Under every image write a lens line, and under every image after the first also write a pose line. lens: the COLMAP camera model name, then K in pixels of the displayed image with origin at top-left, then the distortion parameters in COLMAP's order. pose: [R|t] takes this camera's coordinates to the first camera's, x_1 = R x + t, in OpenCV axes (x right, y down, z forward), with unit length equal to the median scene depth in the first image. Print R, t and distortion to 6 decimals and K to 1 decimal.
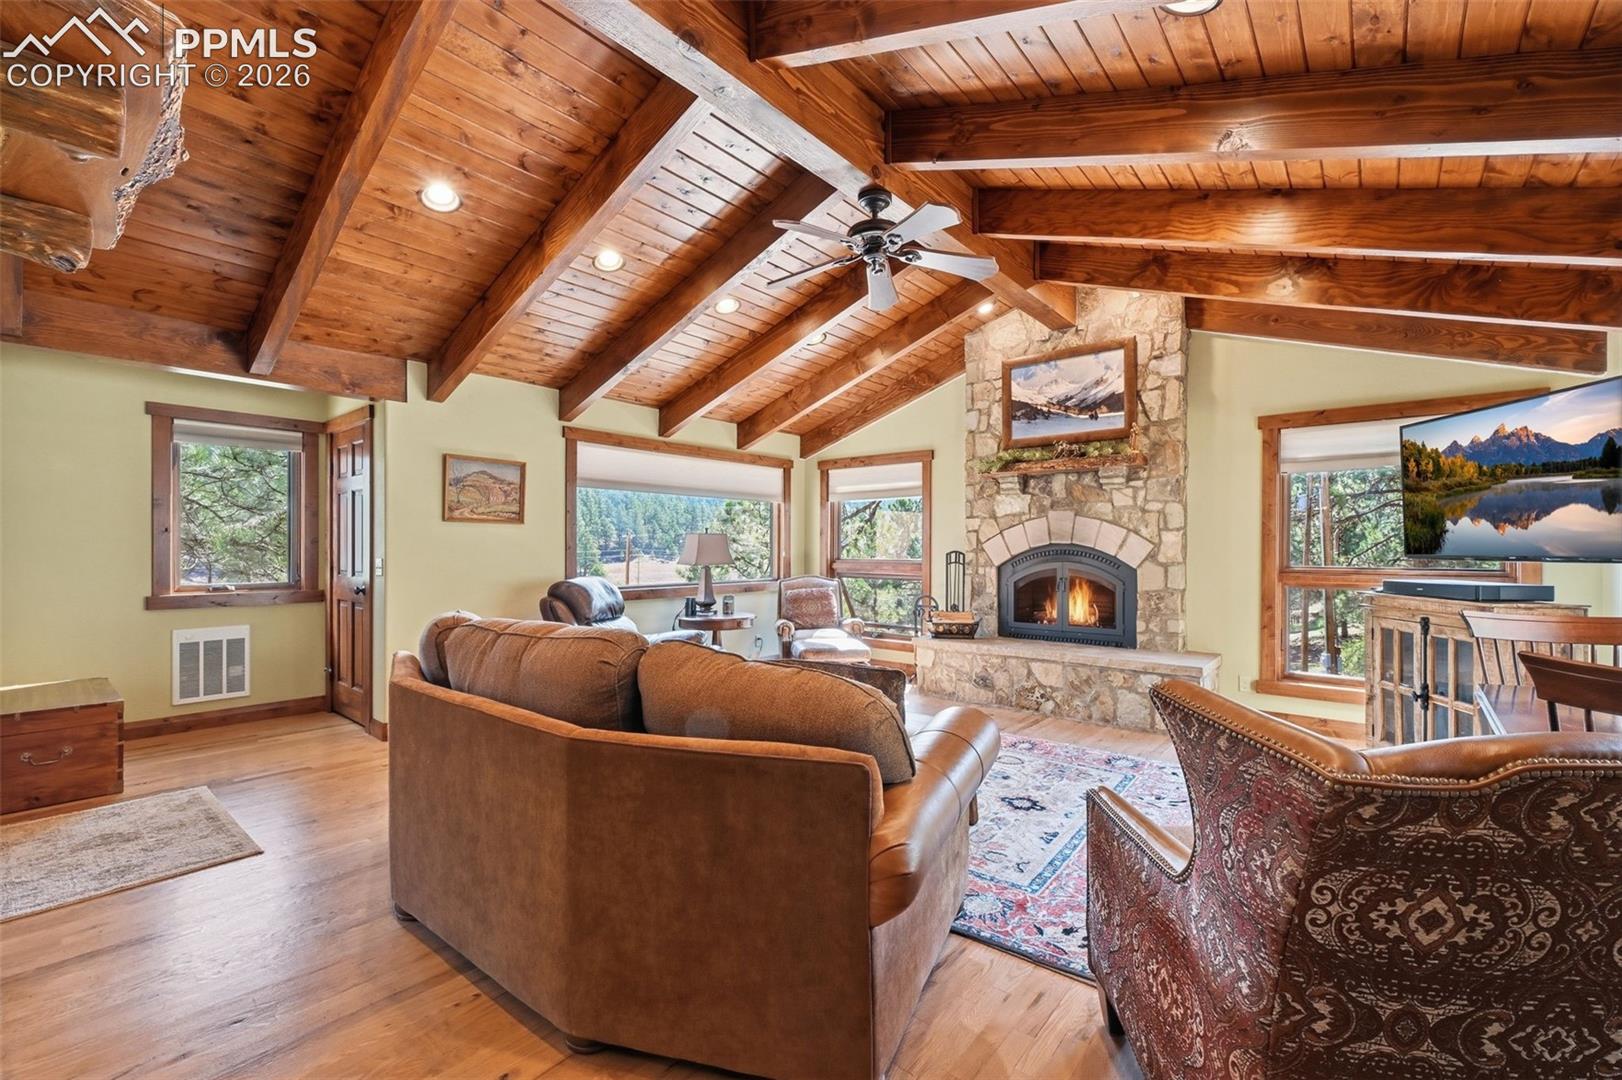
lens RADIAL K [[669.1, 0, 810.9], [0, 669.1, 548.4], [0, 0, 1]] dist [-0.000892, -0.001333]
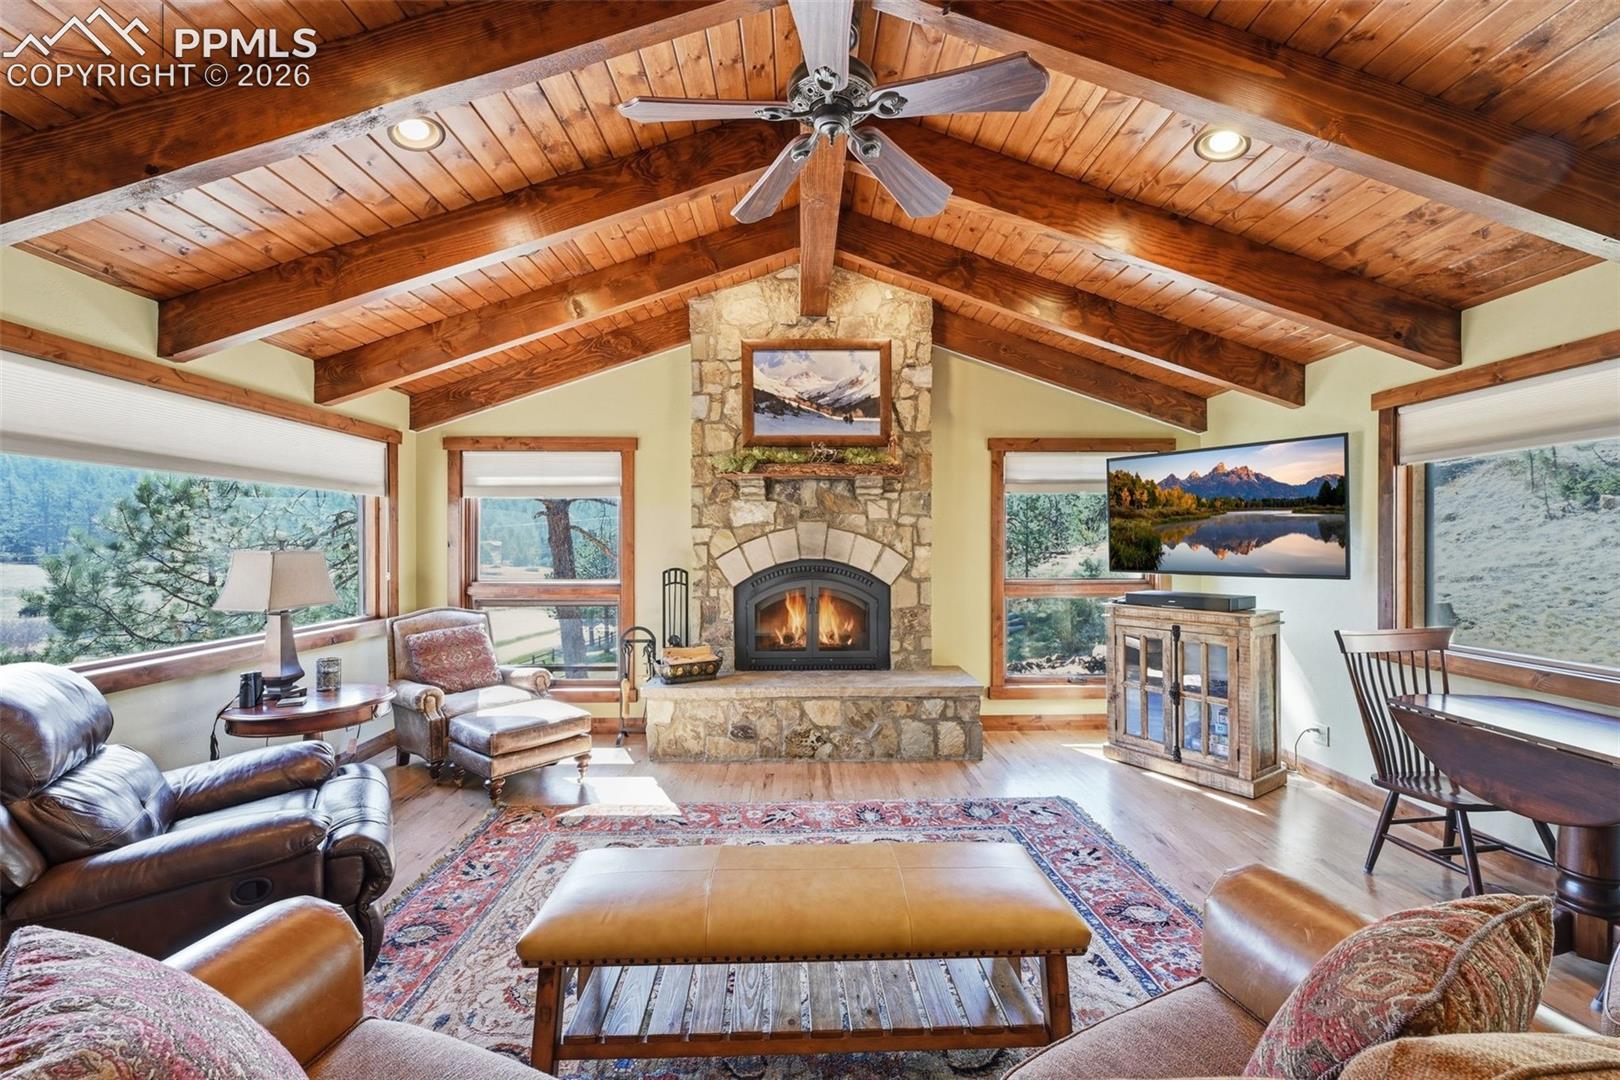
lens RADIAL K [[668.2, 0, 817.0], [0, 668.2, 545.8], [0, 0, 1]] dist [-0.000892, -0.001333]
pose [[0.756468, -0.006106, 0.654002, -0.203358], [0.006093, 0.999979, 0.002289, -0.027484], [-0.654003, 0.002254, 0.756489, 0.337796]]
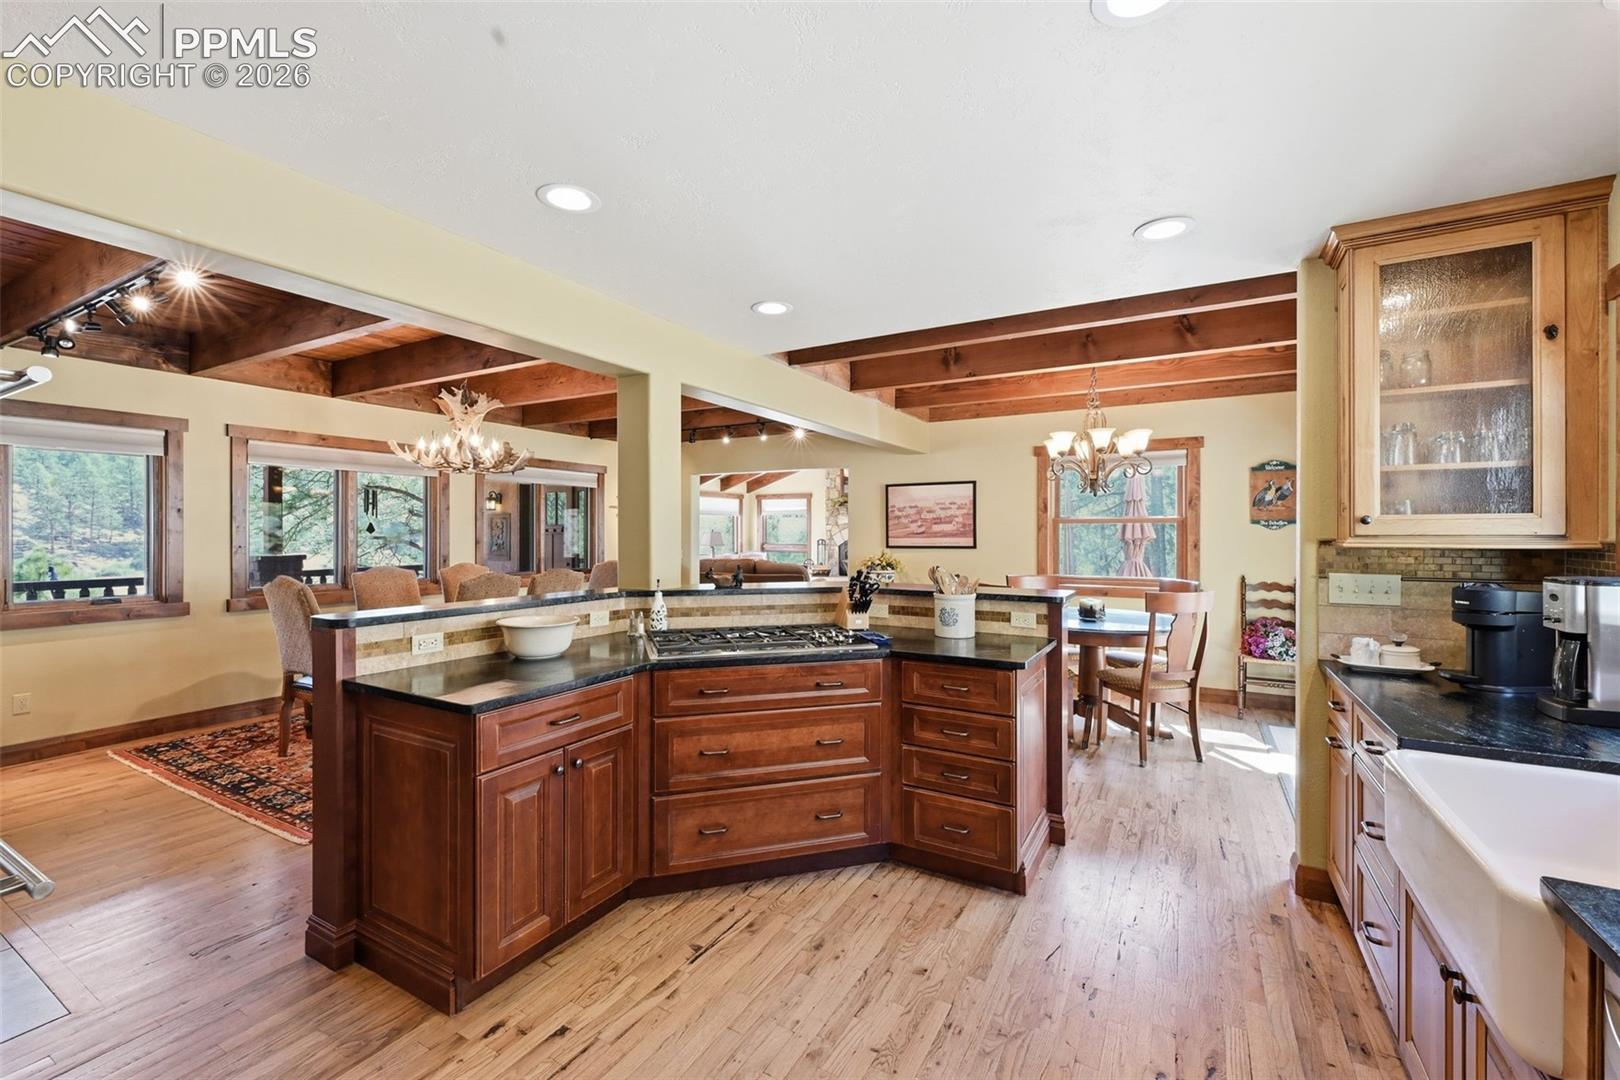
lens RADIAL K [[668.2, 0, 819.4], [0, 668.2, 528.6], [0, 0, 1]] dist [-0.000892, -0.001333]
pose [[0.981639, -0.005902, 0.190655, -0.263099], [0.005876, 0.999982, 0.000698, -0.039023], [-0.190656, 0.000436, 0.981657, -1.445471]]
